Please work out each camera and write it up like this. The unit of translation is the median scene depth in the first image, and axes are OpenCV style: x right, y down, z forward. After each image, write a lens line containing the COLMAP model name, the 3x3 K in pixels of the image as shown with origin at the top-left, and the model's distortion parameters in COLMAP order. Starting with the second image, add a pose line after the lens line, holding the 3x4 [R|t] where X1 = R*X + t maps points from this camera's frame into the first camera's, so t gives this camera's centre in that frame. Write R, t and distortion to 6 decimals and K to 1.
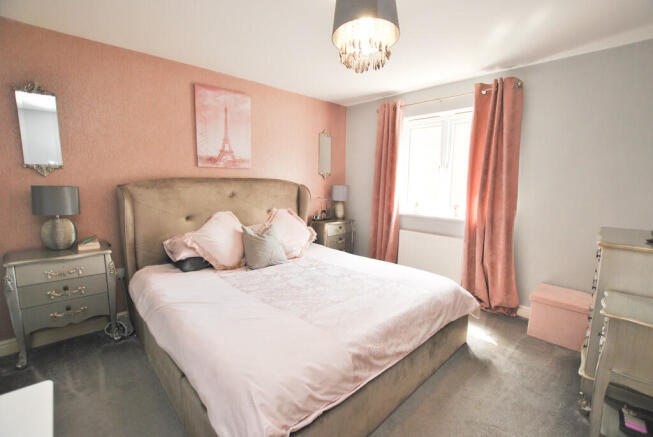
lens RADIAL K [[285.3, 0, 329.0], [0, 285.3, 217.1], [0, 0, 1]] dist [-0.004061, -0.000050]
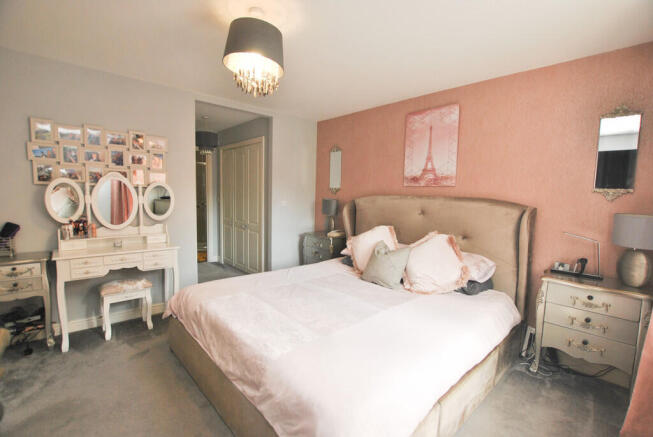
lens RADIAL K [[285.3, 0, 329.2], [0, 285.3, 217.8], [0, 0, 1]] dist [-0.004061, -0.000050]
pose [[0.001025, 0.080101, -0.996786, 0.655243], [-0.151117, 0.985352, 0.079026, -0.093648], [0.988515, 0.150551, 0.013114, 0.682102]]
